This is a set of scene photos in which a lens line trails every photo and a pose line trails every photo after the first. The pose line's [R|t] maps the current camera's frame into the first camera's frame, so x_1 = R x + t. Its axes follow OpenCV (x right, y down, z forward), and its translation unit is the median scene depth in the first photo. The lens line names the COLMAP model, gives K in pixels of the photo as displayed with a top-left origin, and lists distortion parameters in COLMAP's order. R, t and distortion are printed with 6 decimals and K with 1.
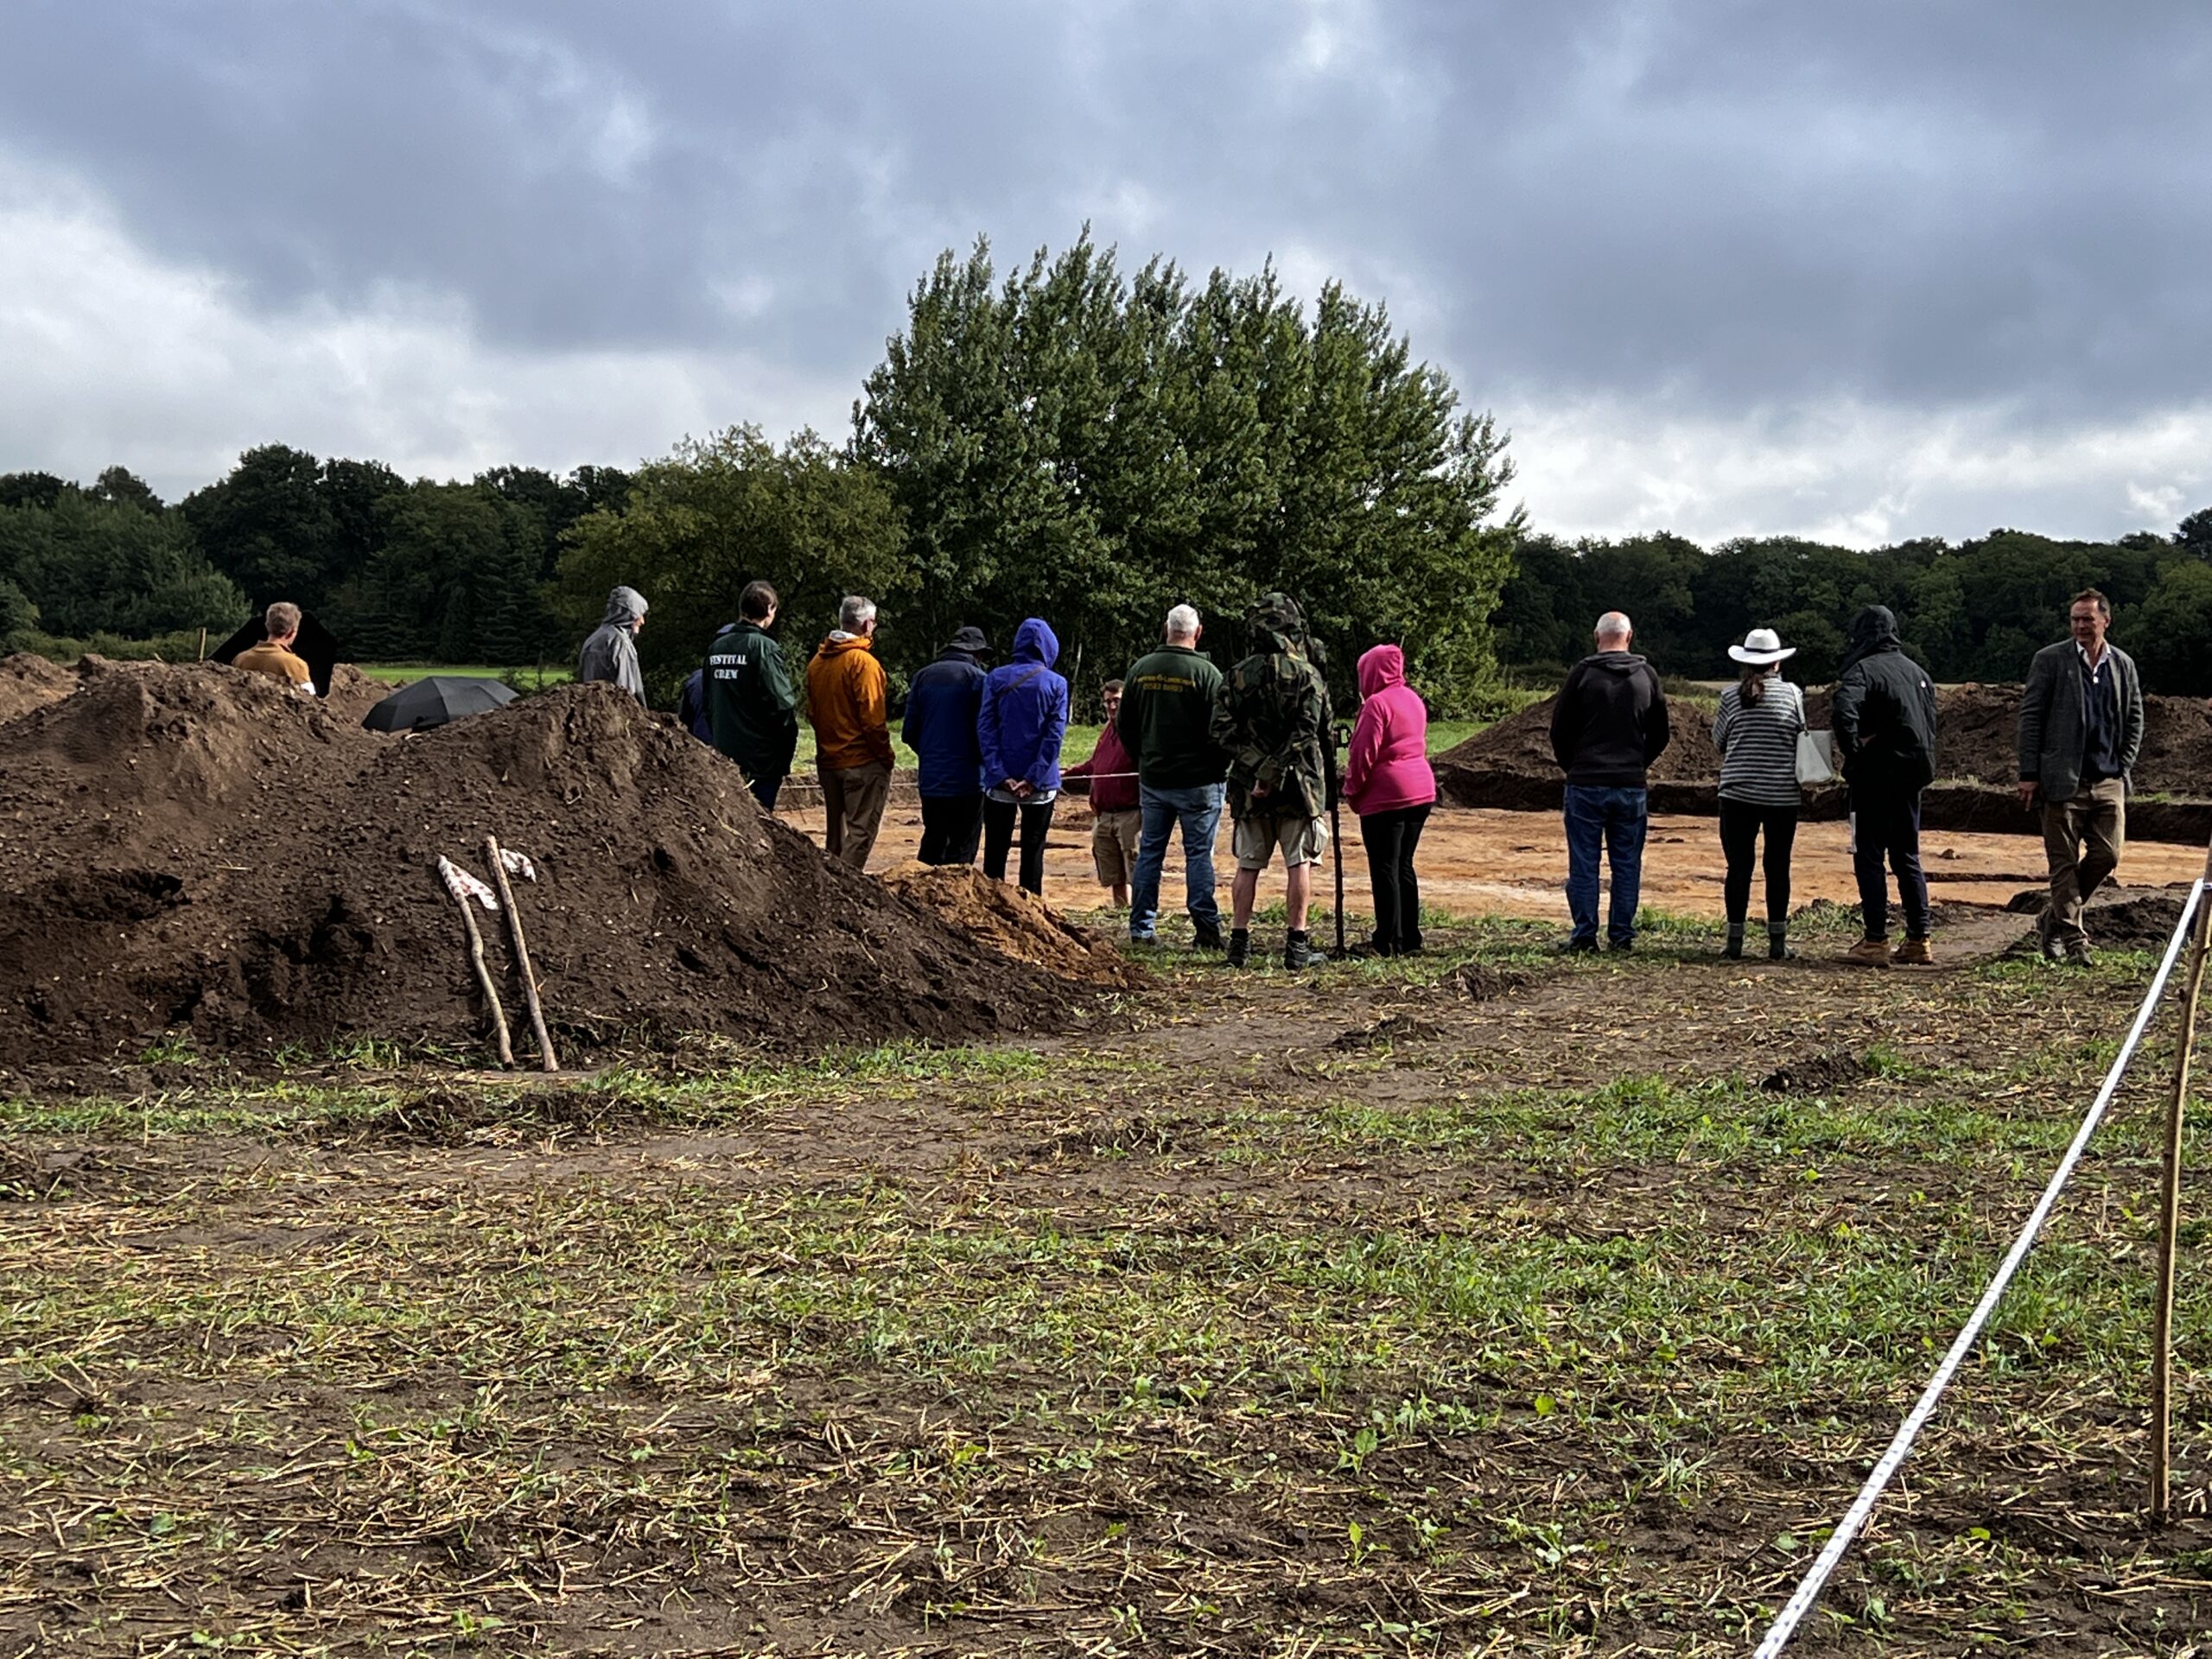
lens RADIAL K [[3411.2, 0, 1076.6], [0, 3411.2, 835.3], [0, 0, 1]] dist [0.157862, -0.741833]
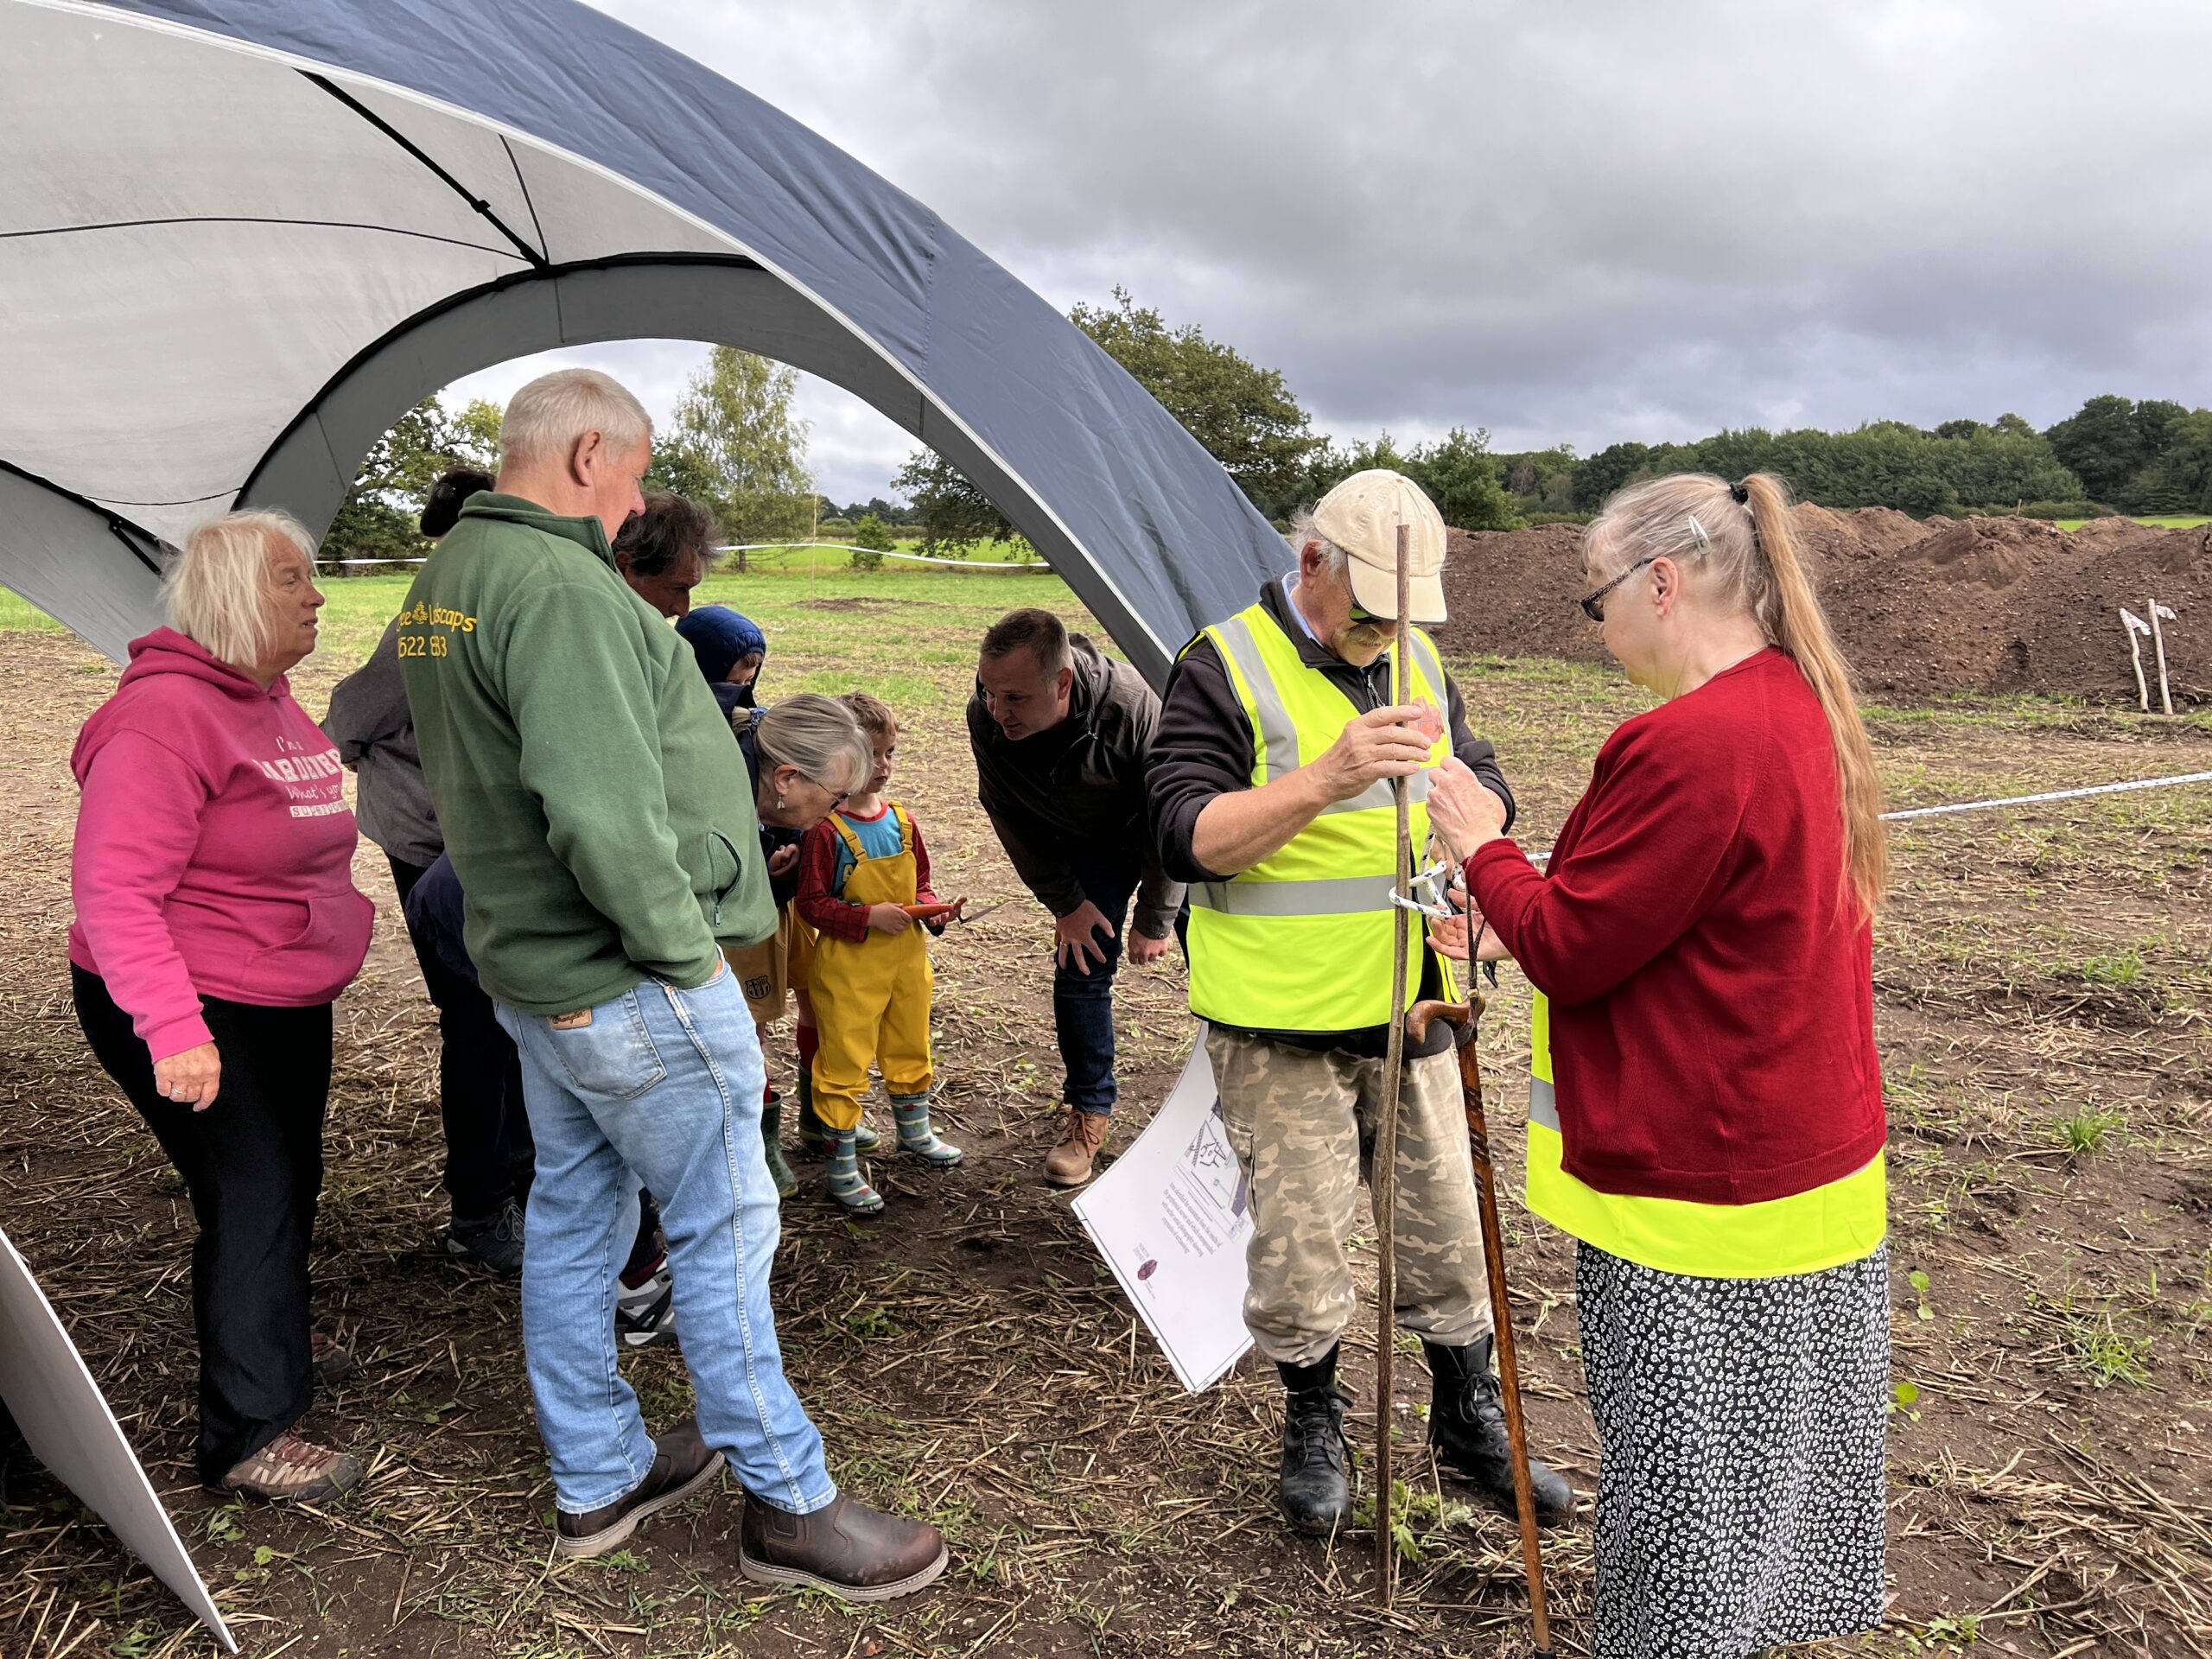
lens RADIAL K [[1641.5, 0, 1106.0], [0, 1641.5, 829.5], [0, 0, 1]] dist [0.002586, -0.006245]
pose [[0.722088, 0.101579, -0.684303, 0.061609], [-0.010031, 0.990595, 0.136460, 0.009138], [0.691728, -0.091672, 0.716316, -0.135622]]
